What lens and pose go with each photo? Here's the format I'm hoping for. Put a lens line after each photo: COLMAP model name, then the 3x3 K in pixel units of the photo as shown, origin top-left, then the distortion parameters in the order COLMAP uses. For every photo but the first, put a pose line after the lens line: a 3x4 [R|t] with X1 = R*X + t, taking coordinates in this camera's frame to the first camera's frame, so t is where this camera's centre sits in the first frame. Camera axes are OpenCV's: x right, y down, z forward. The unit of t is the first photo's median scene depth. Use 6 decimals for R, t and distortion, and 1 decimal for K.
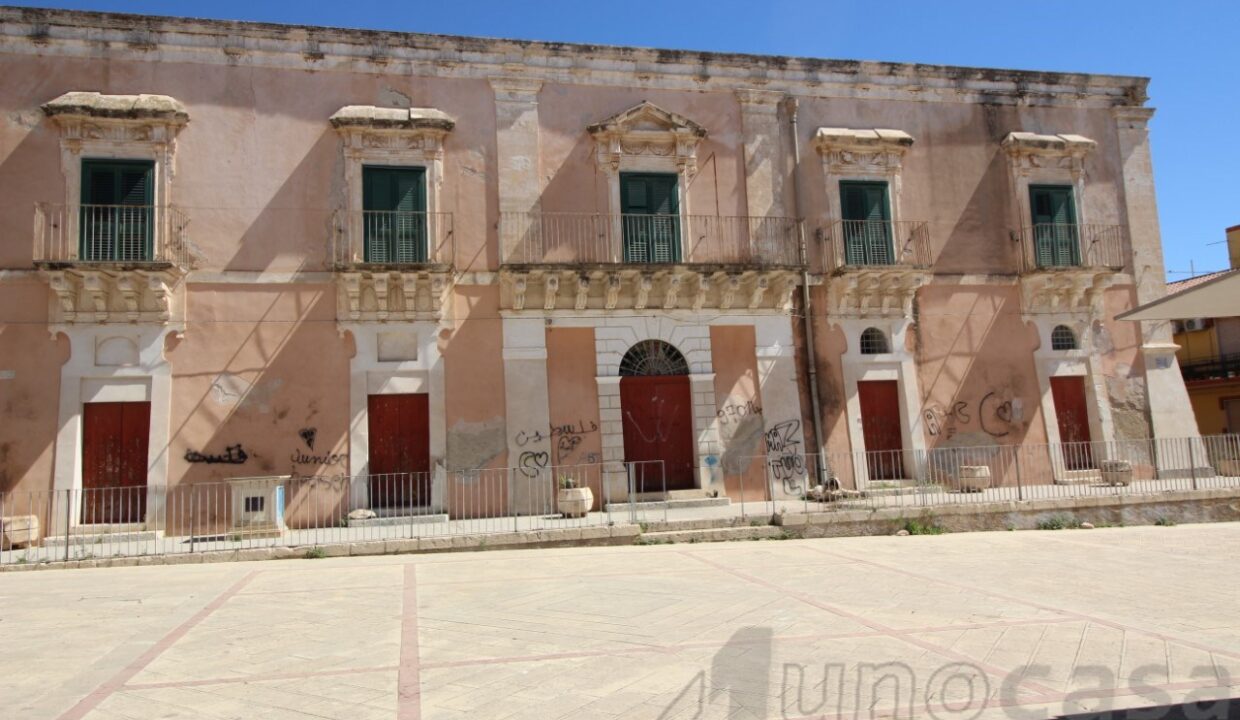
lens RADIAL K [[830.3, 0, 616.7], [0, 830.3, 357.1], [0, 0, 1]] dist [0.011014, -0.007334]
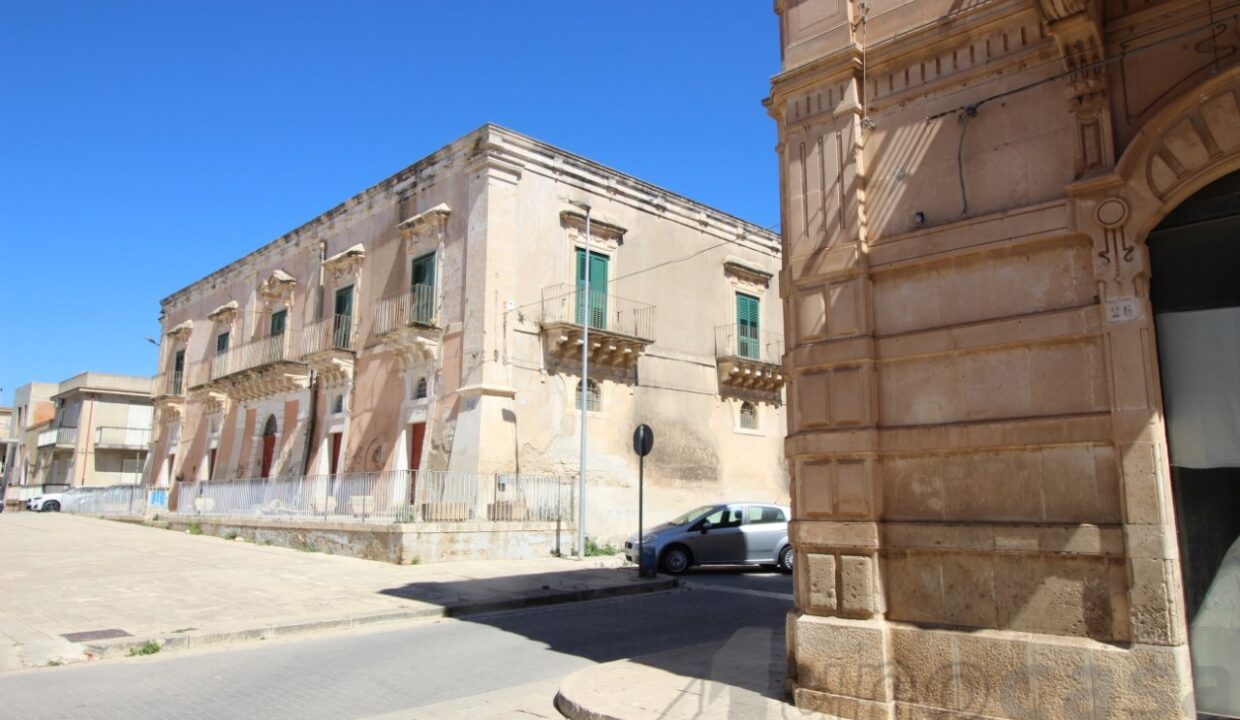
lens RADIAL K [[830.3, 0, 619.2], [0, 830.3, 355.9], [0, 0, 1]] dist [0.011014, -0.007334]
pose [[0.536790, -0.104946, -0.837163, 1.739299], [0.070840, 0.994336, -0.079226, 0.044319], [0.840736, -0.016777, 0.541185, 0.652316]]
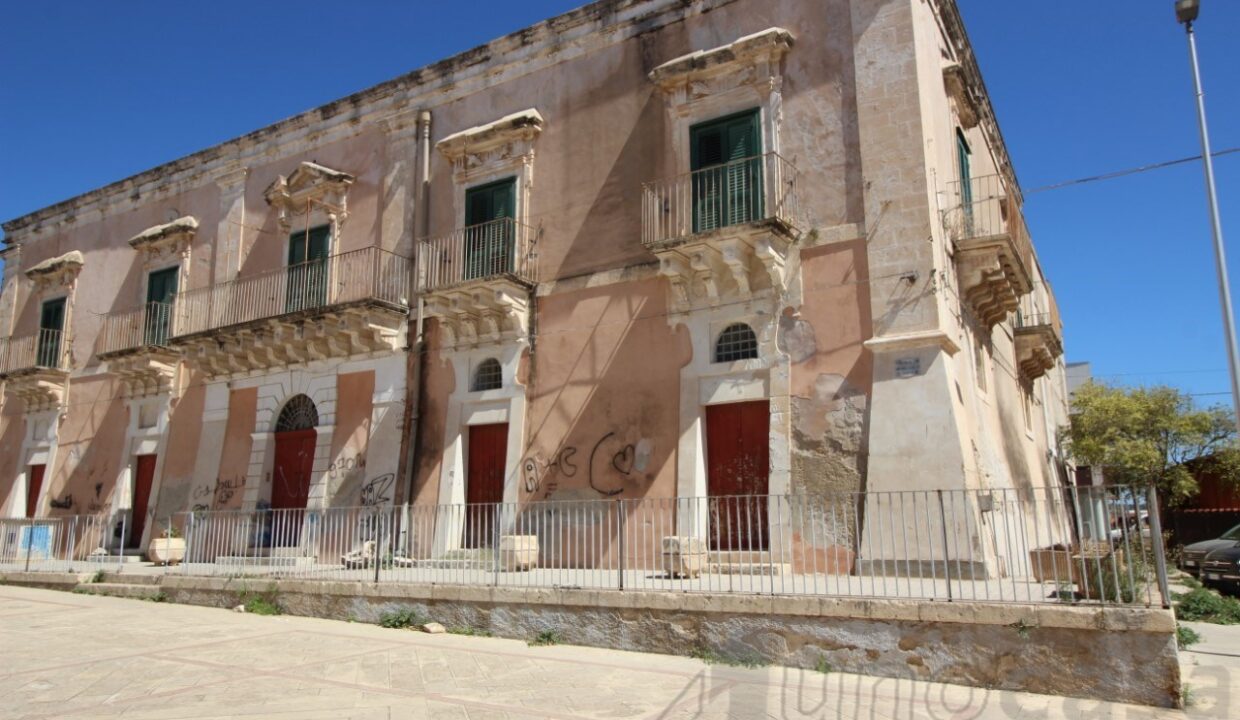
lens RADIAL K [[830.3, 0, 623.1], [0, 830.3, 362.5], [0, 0, 1]] dist [0.011014, -0.007334]
pose [[0.740986, -0.094383, -0.664854, 0.956364], [0.057001, 0.995340, -0.077771, 0.039443], [0.669097, 0.019730, 0.742913, 0.491401]]
